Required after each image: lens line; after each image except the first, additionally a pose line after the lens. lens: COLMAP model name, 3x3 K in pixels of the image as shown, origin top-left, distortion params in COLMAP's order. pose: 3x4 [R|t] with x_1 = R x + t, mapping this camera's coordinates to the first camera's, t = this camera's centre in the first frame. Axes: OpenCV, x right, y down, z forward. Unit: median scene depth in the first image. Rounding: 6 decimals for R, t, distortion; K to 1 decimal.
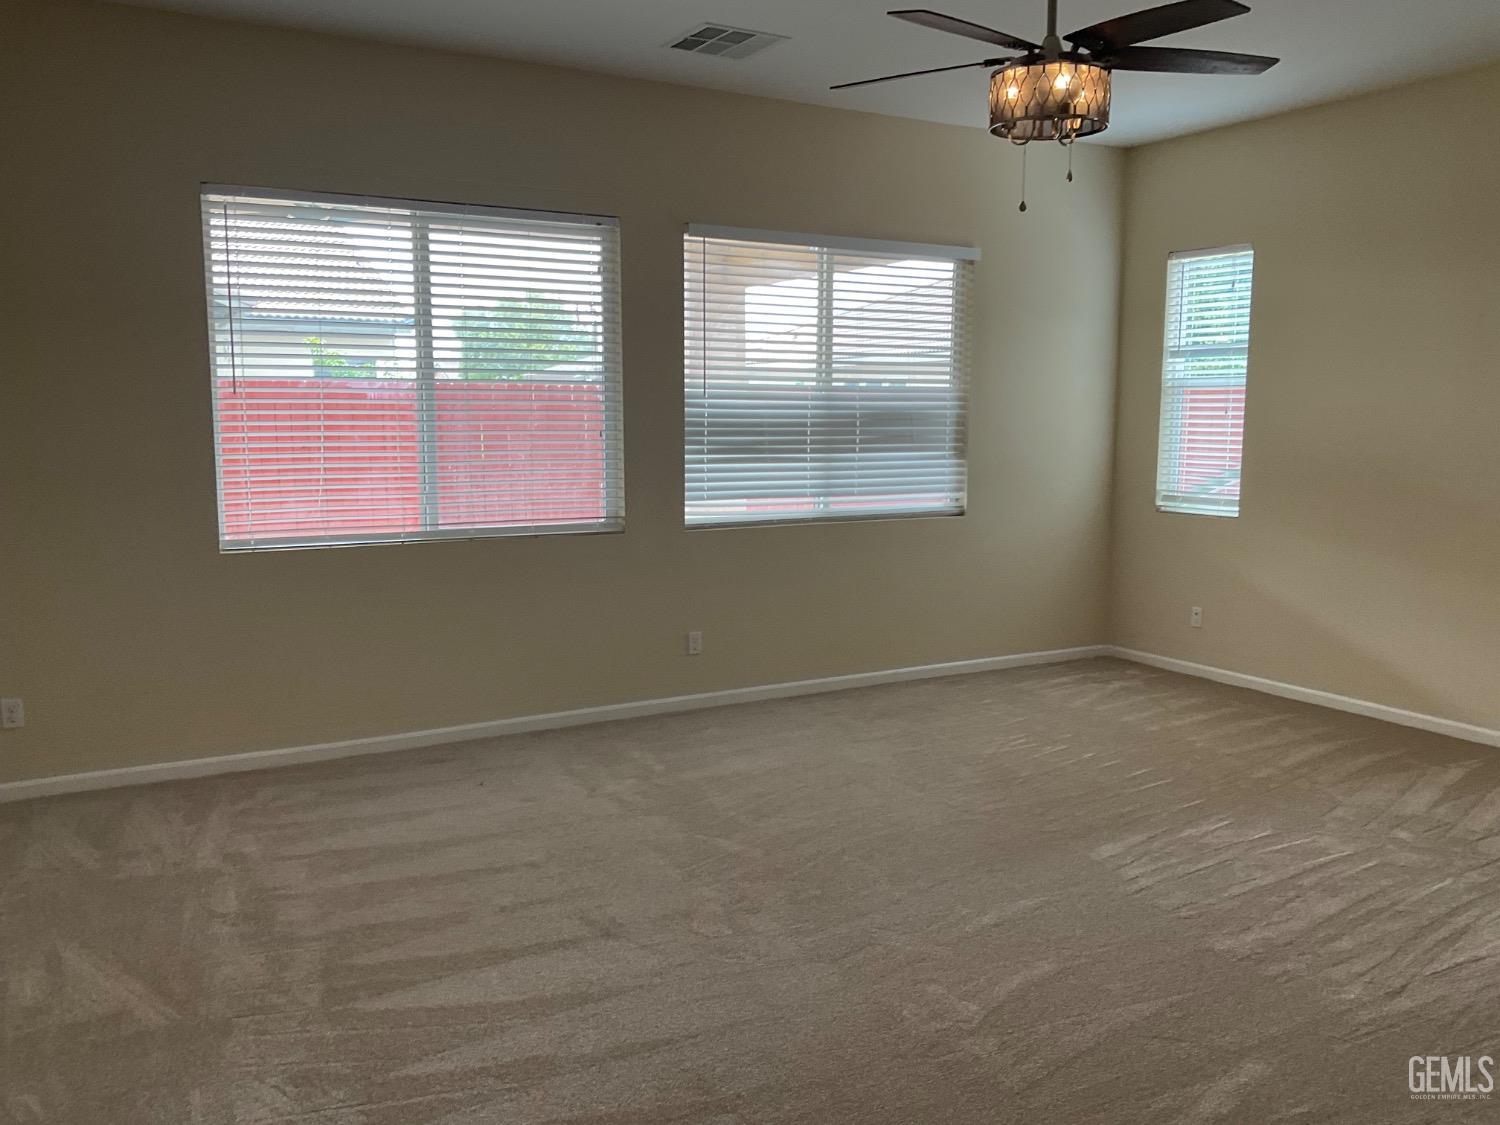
lens RADIAL K [[1249.5, 0, 750.0], [0, 1249.5, 562.5], [0, 0, 1]] dist [0.112248, -0.238716]
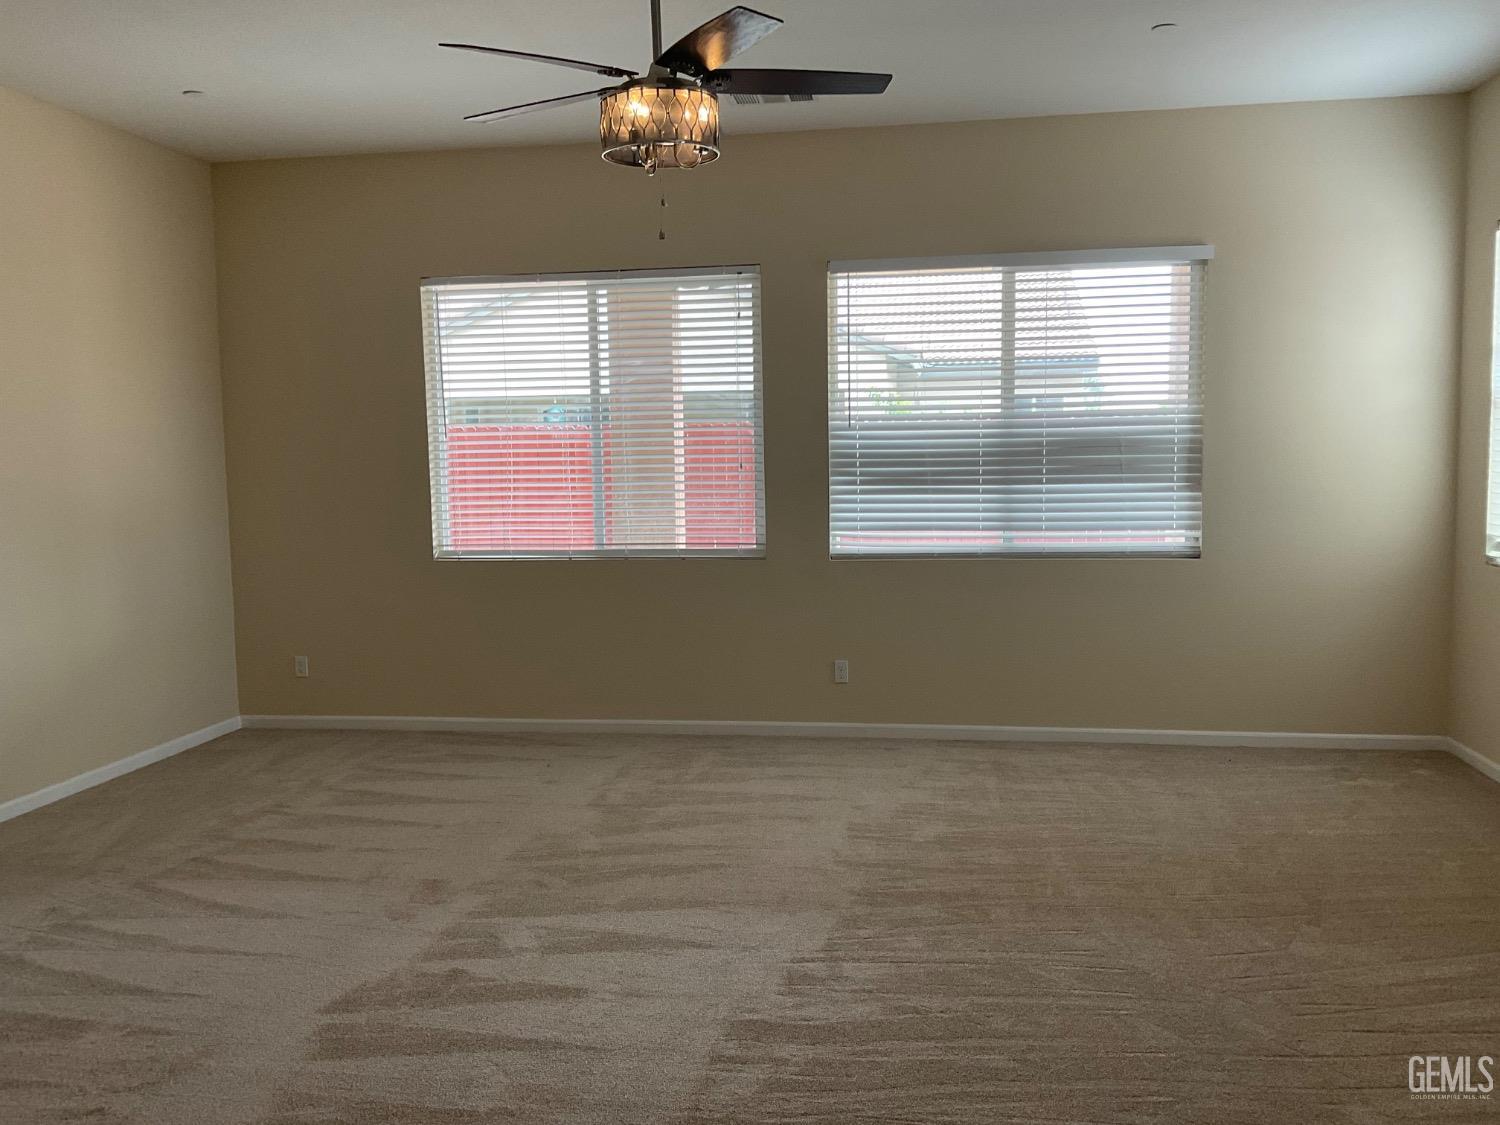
lens RADIAL K [[1249.5, 0, 750.0], [0, 1249.5, 562.5], [0, 0, 1]] dist [0.112248, -0.238716]
pose [[0.777568, 0.040955, -0.627464, 0.539054], [-0.058181, 0.998282, -0.006940, -0.012374], [0.626101, 0.041903, 0.778615, 0.164299]]
